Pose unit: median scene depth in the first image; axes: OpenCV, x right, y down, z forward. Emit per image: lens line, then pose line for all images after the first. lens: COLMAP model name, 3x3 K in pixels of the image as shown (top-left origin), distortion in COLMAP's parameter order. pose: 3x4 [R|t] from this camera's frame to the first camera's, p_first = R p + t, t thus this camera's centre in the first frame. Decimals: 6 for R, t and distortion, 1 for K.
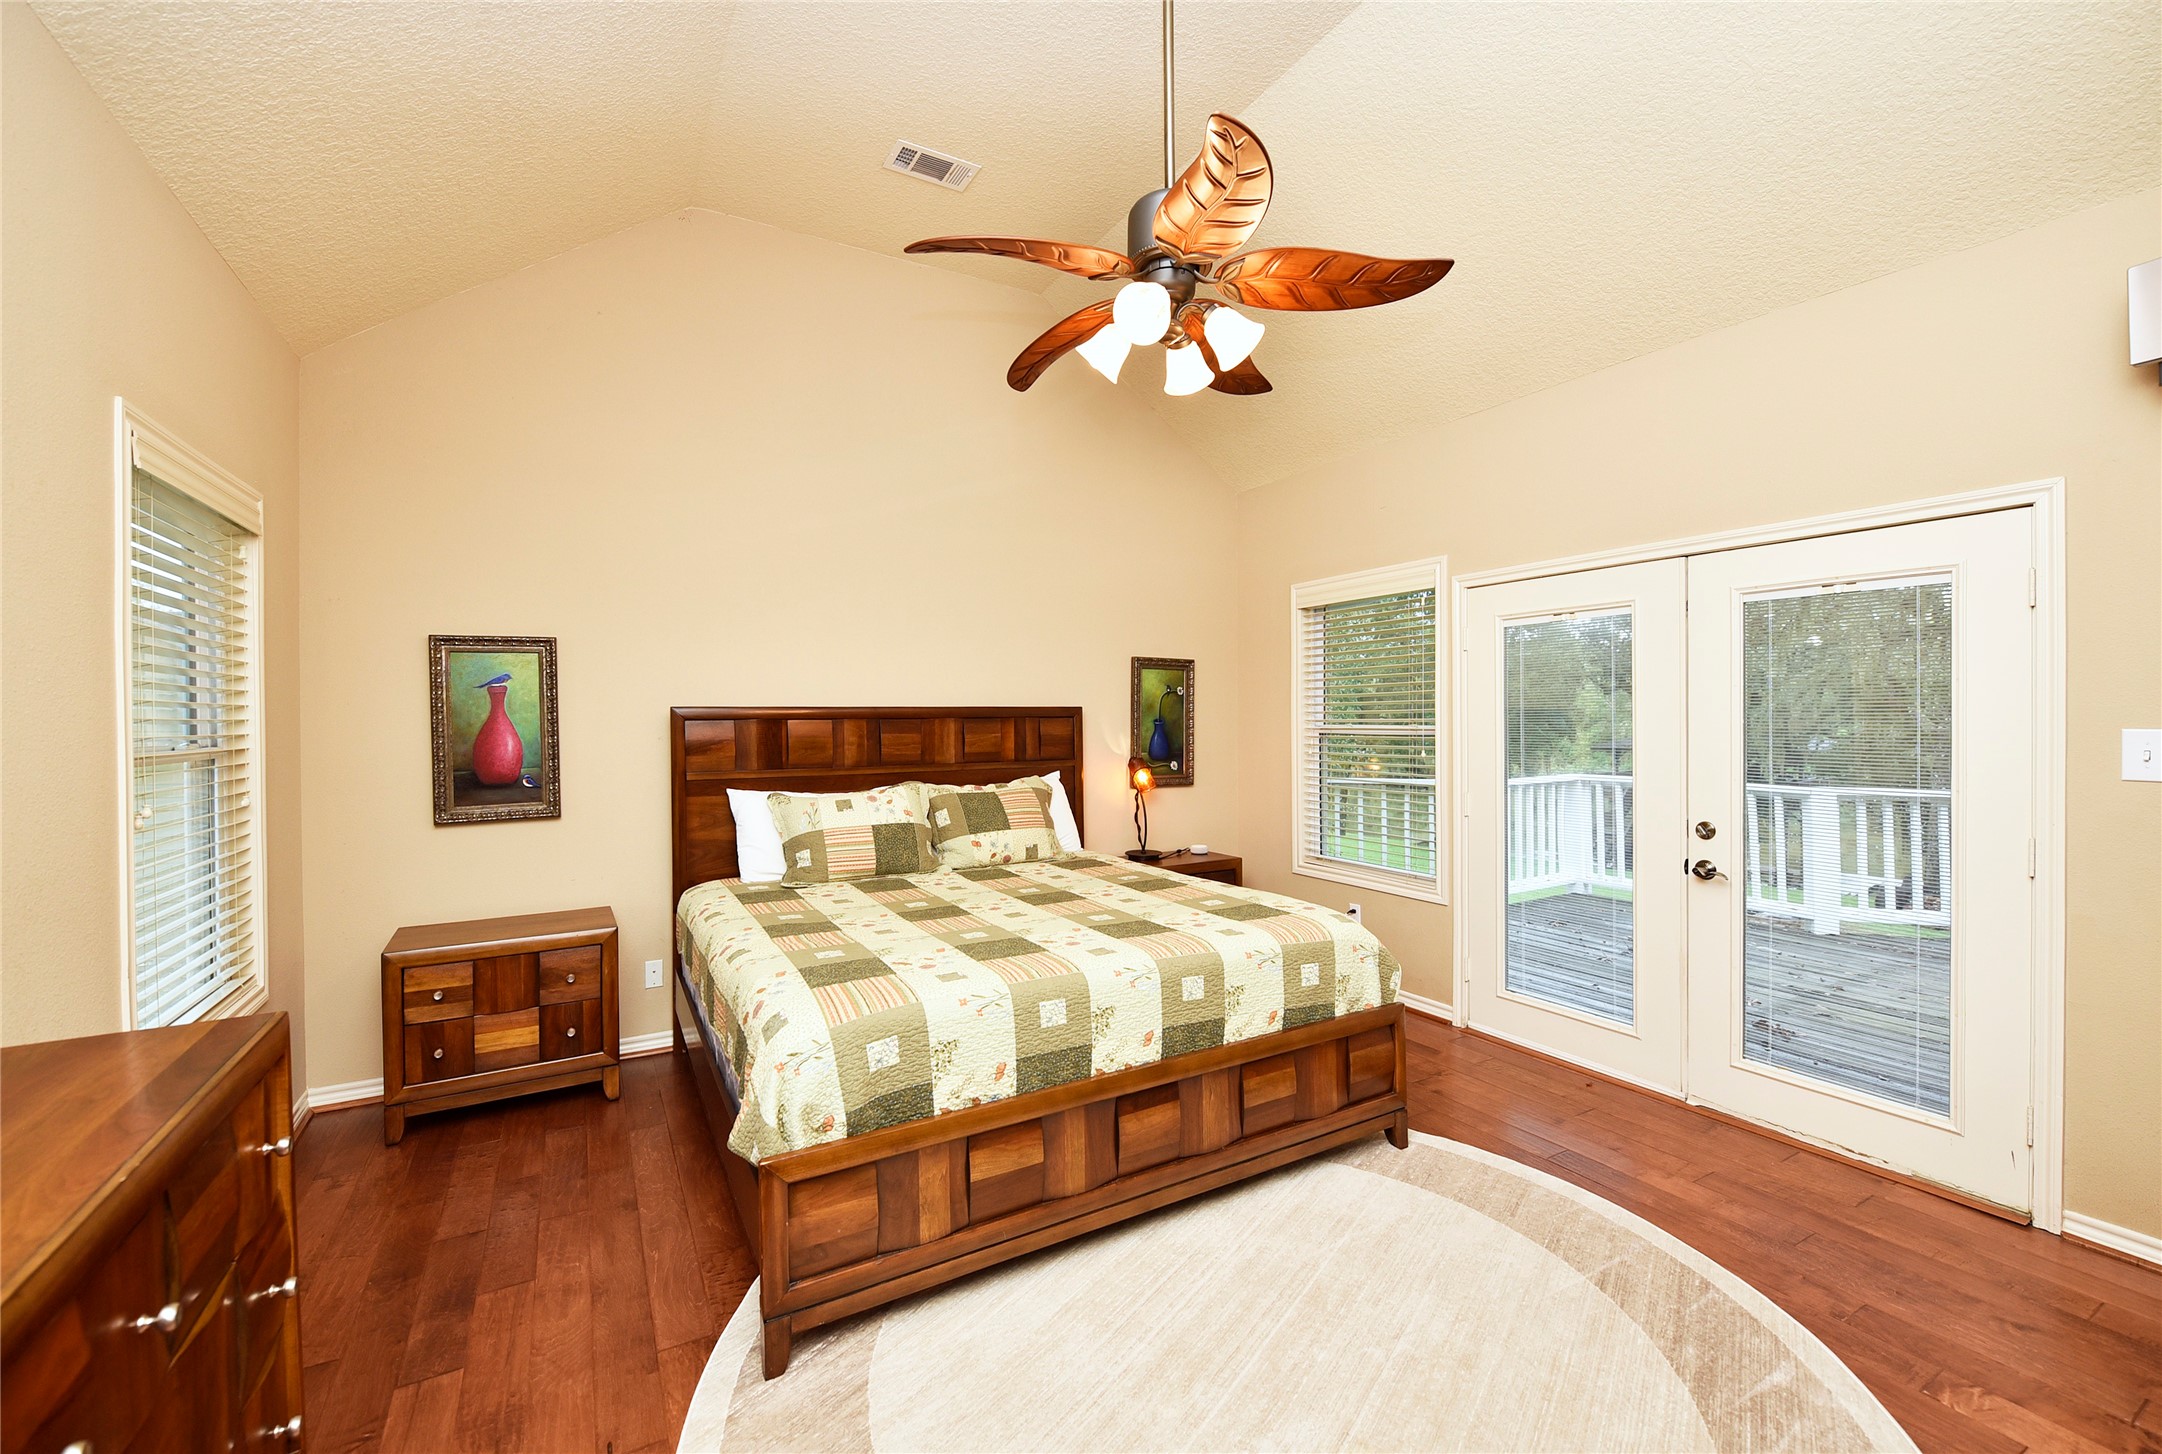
lens RADIAL K [[895.0, 0, 1081.0], [0, 895.0, 727.0], [0, 0, 1]] dist [-0.000116, -0.000101]
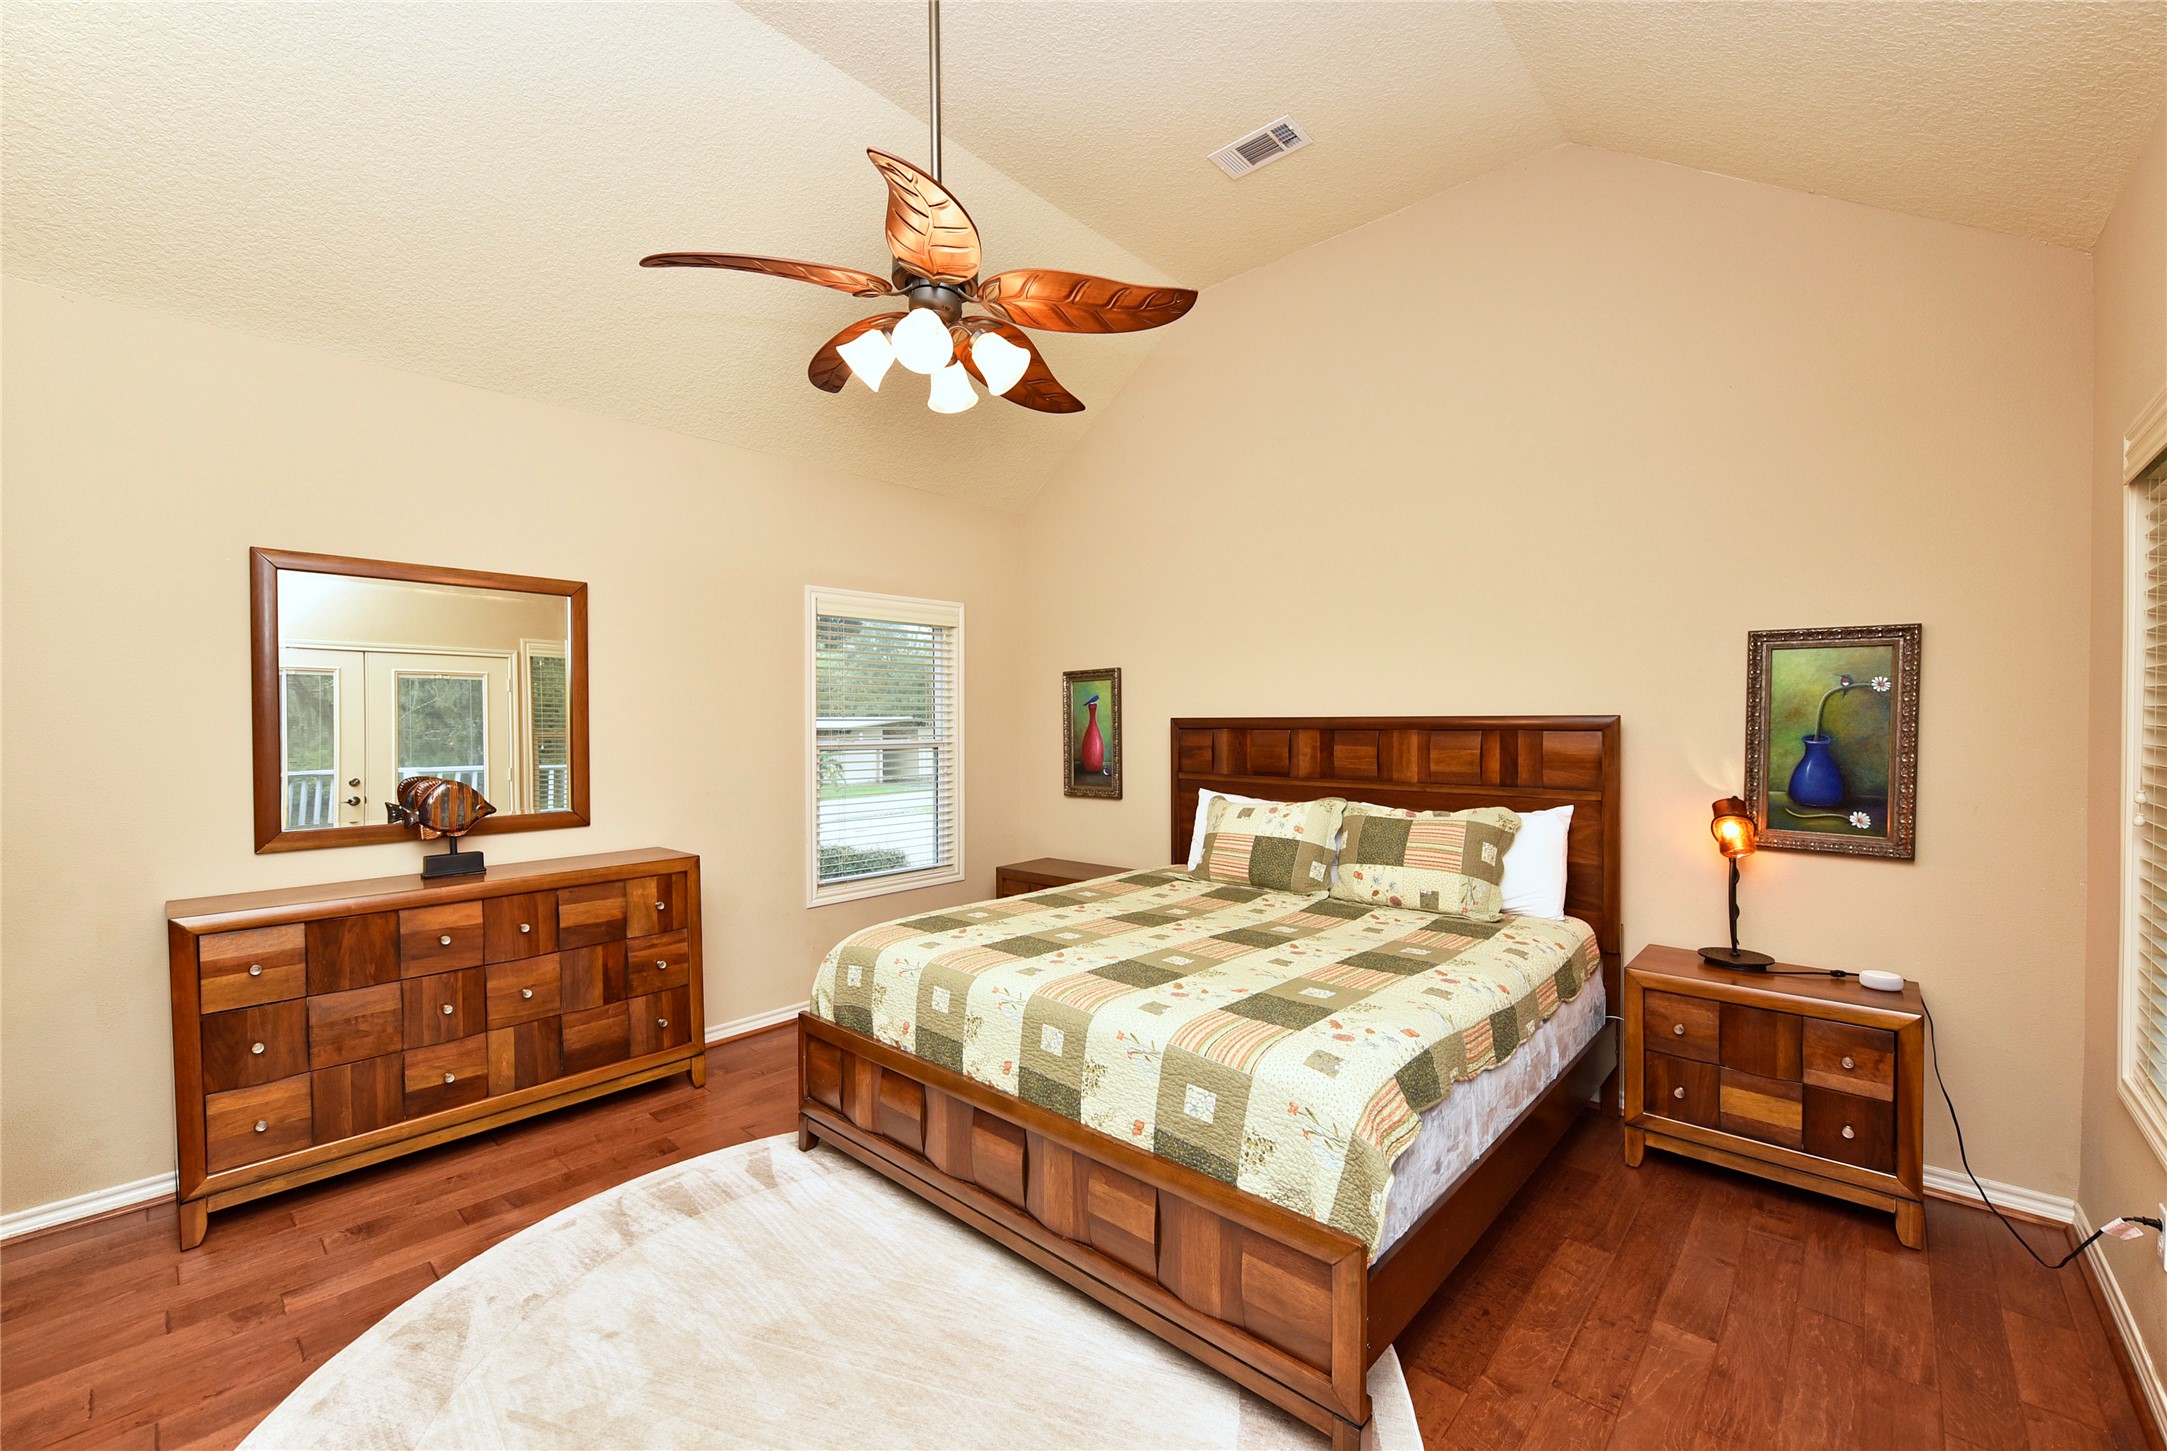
lens RADIAL K [[882.4, 0, 1083.5], [0, 882.4, 725.5], [0, 0, 1]] dist [-0.001690, -0.000435]
pose [[0.294850, 0.010914, -0.955481, 0.645059], [-0.008887, 0.999923, 0.008679, -0.021181], [0.955502, 0.005933, 0.294924, 0.505989]]
